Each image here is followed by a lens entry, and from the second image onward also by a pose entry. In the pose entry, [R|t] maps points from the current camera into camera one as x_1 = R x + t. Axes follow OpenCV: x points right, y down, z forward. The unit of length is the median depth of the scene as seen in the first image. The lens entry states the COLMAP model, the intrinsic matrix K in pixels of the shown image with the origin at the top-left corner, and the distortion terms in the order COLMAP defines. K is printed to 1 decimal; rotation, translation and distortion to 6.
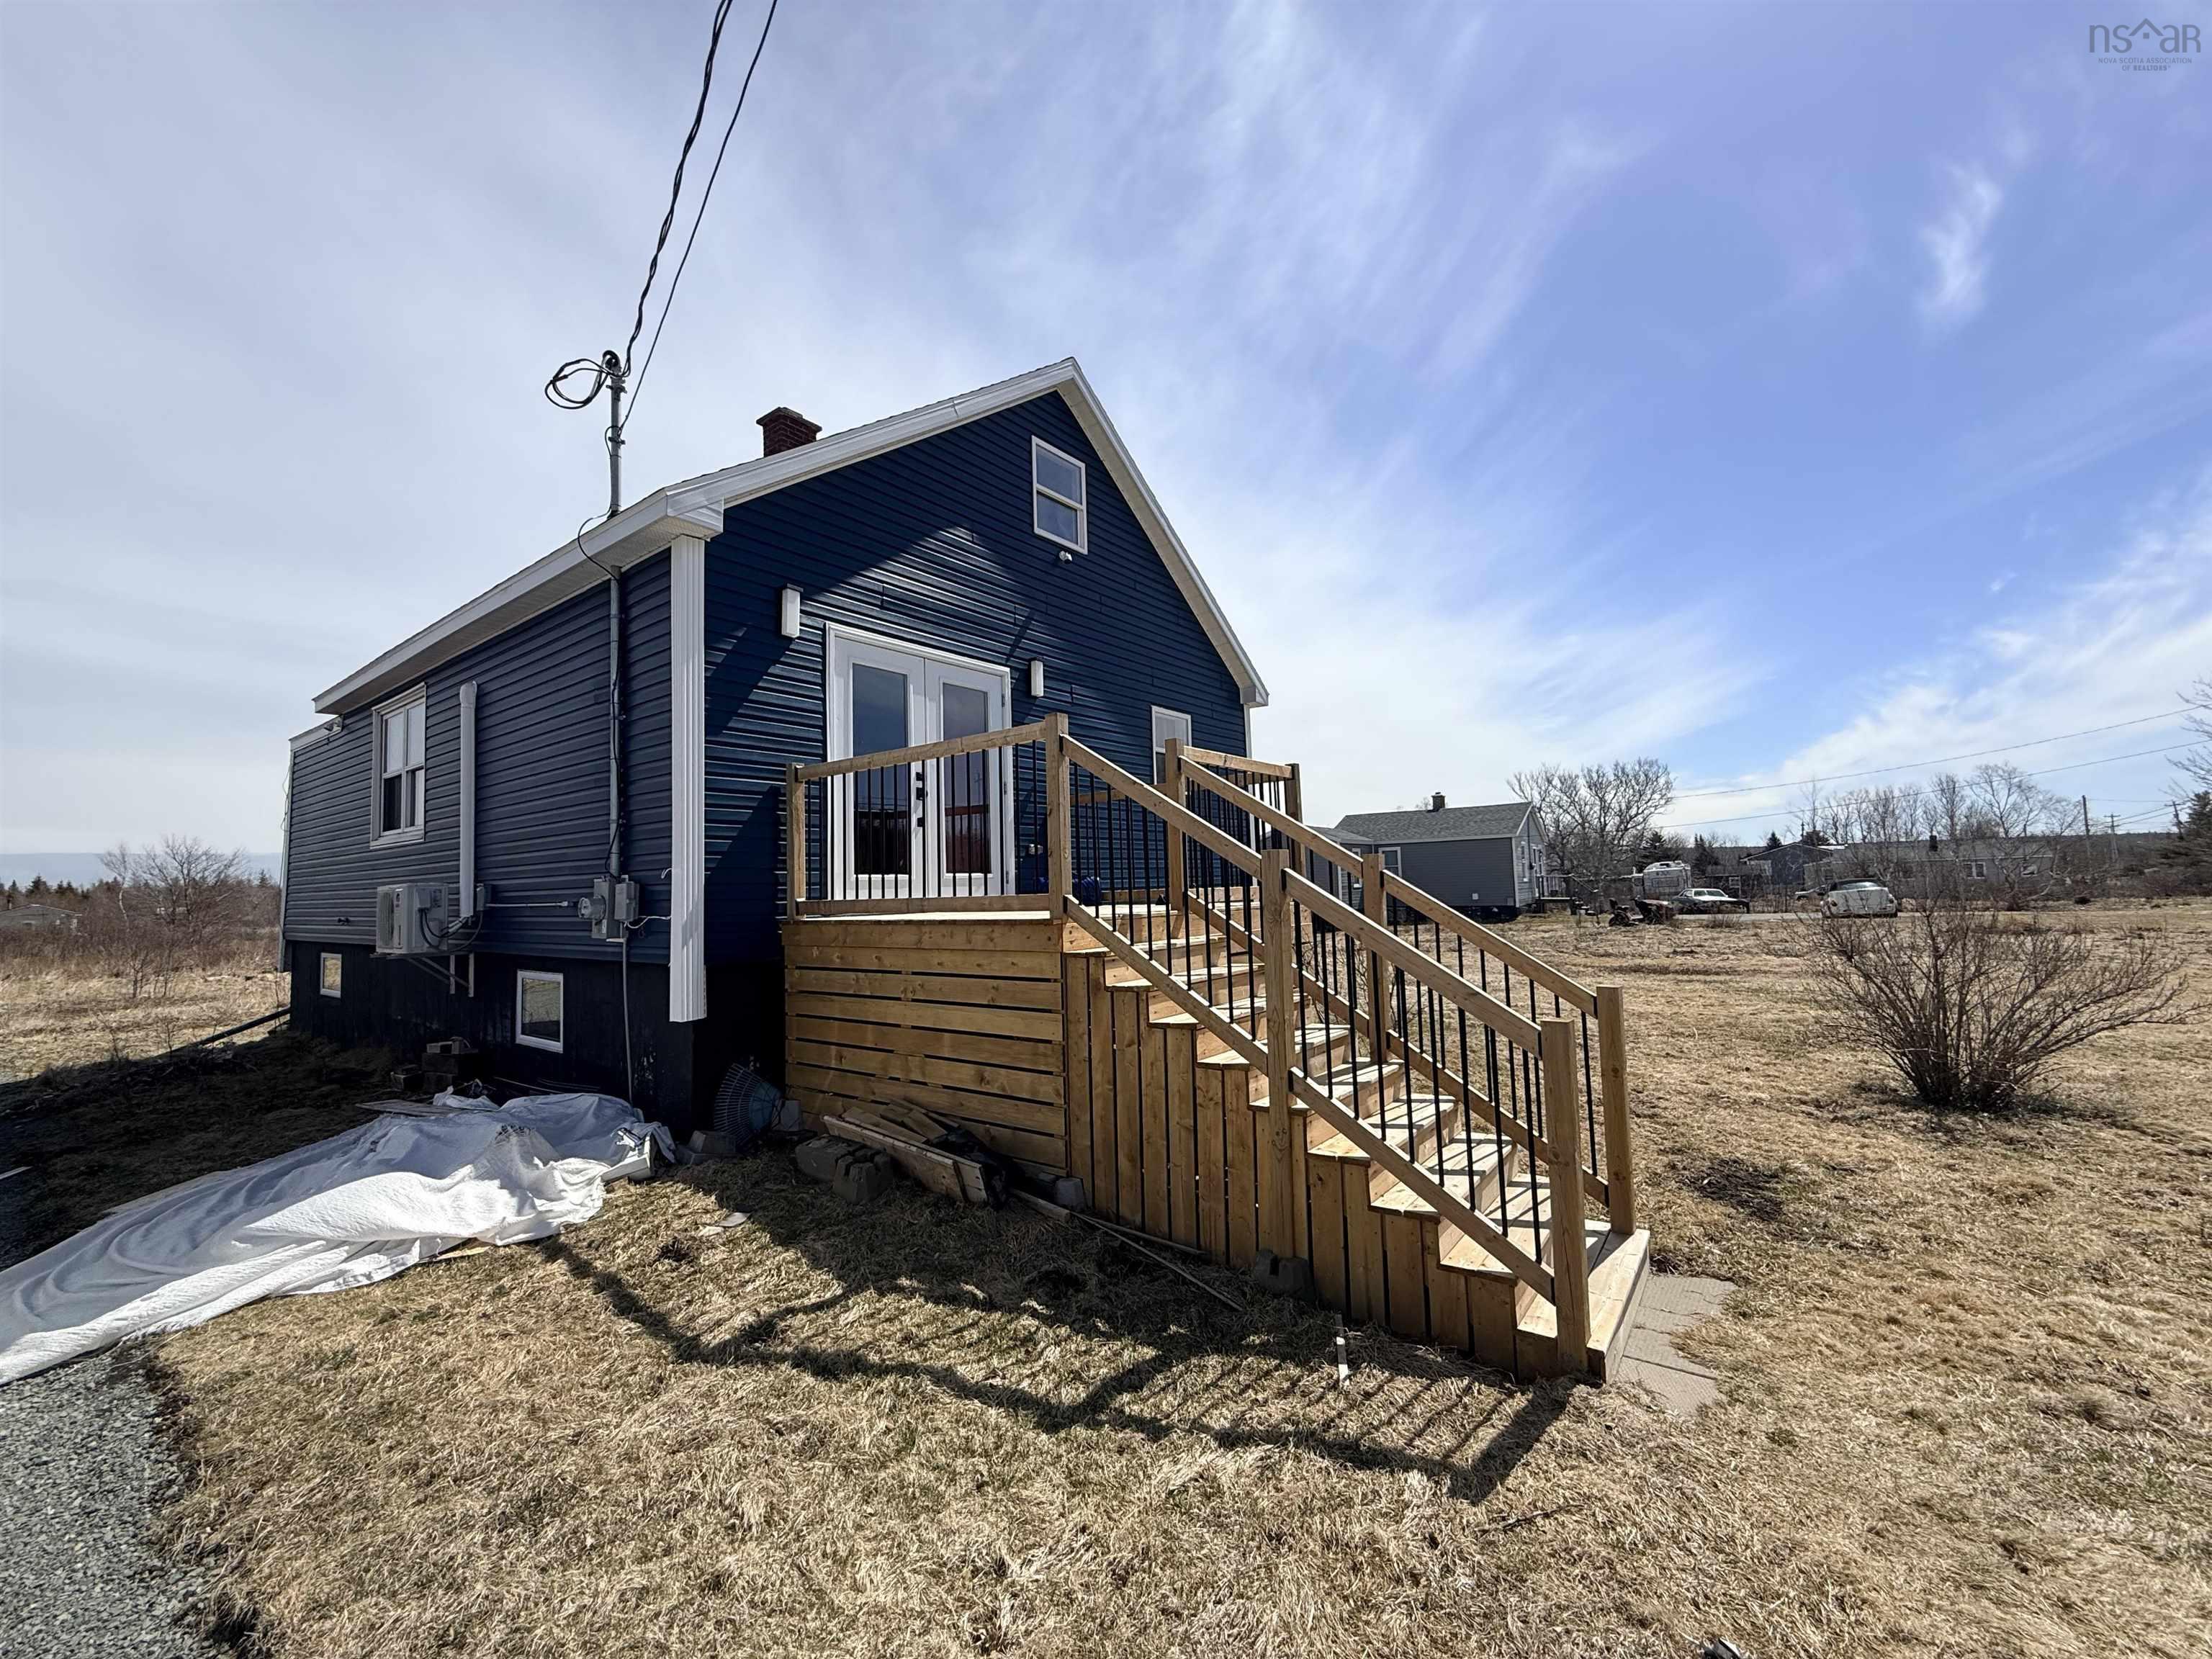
lens RADIAL K [[898.9, 0, 1106.0], [0, 898.9, 829.5], [0, 0, 1]] dist [-0.001078, 0.000195]
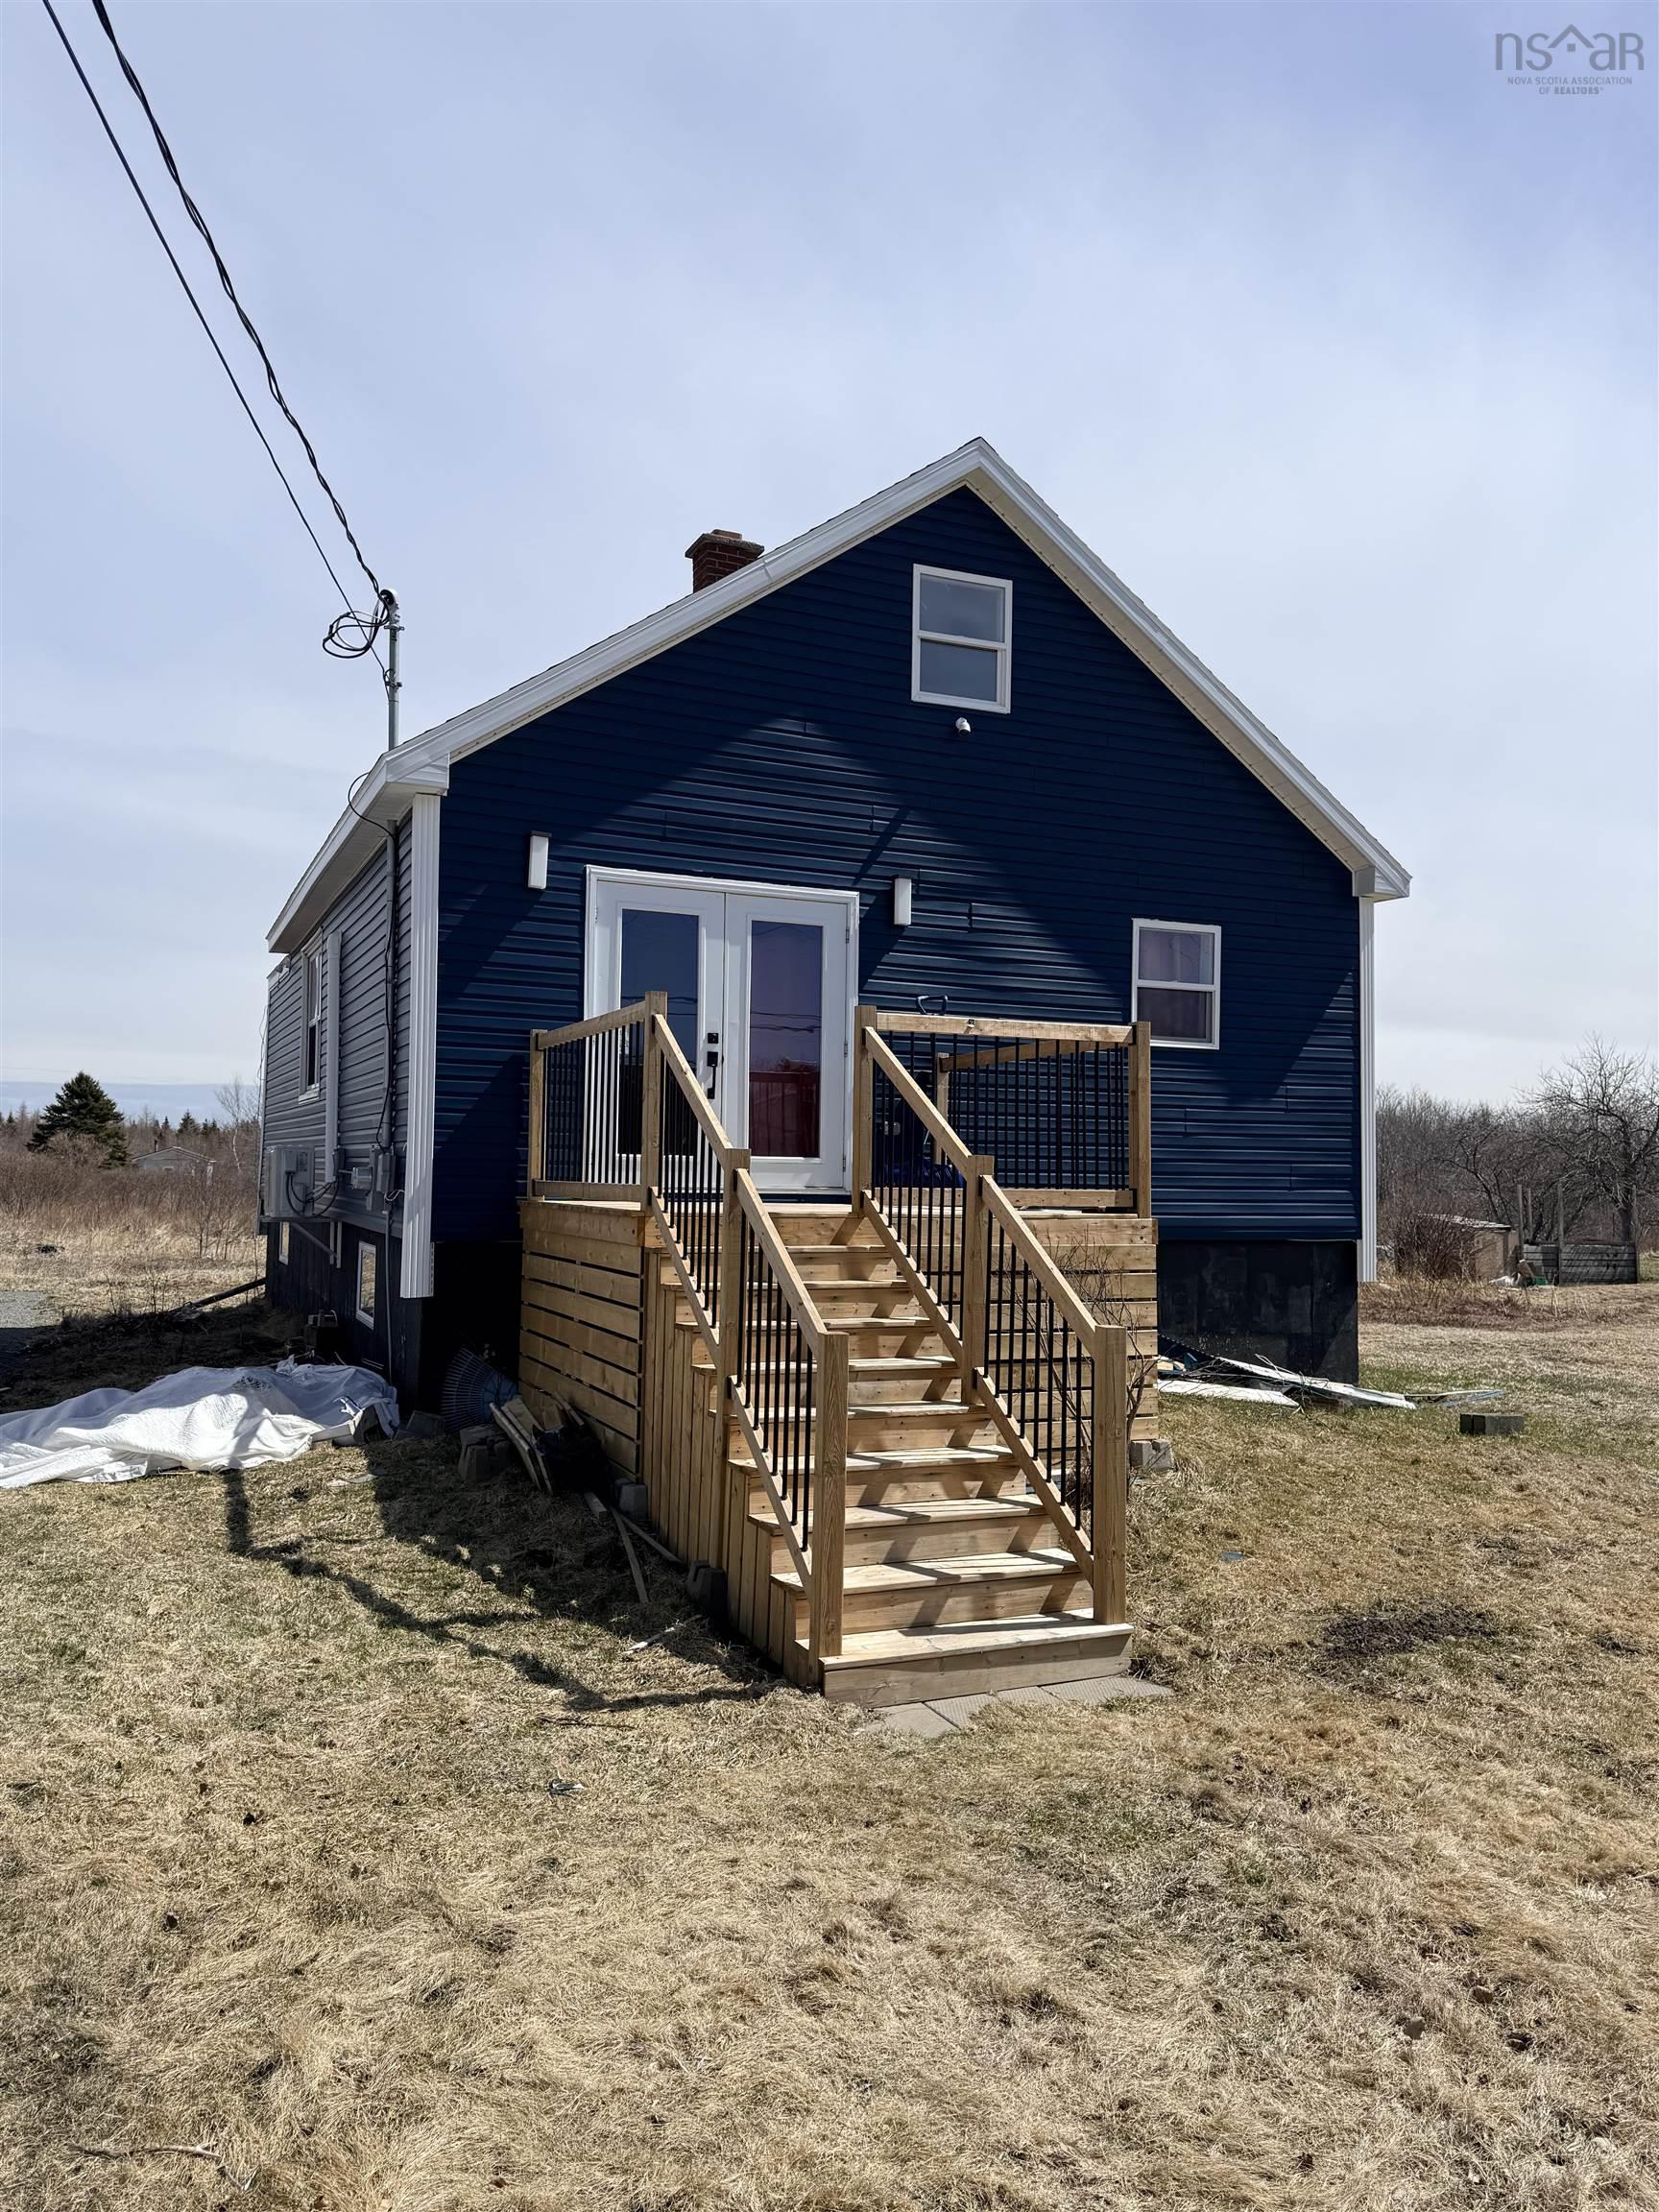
lens RADIAL K [[1592.9, 0, 811.9], [0, 1592.9, 1118.2], [0, 0, 1]] dist [0.123108, -0.219882]
pose [[0.872143, 0.027726, -0.488465, 0.637042], [-0.011366, 0.999272, 0.036426, -0.042745], [0.489119, -0.026217, 0.871823, -0.255290]]
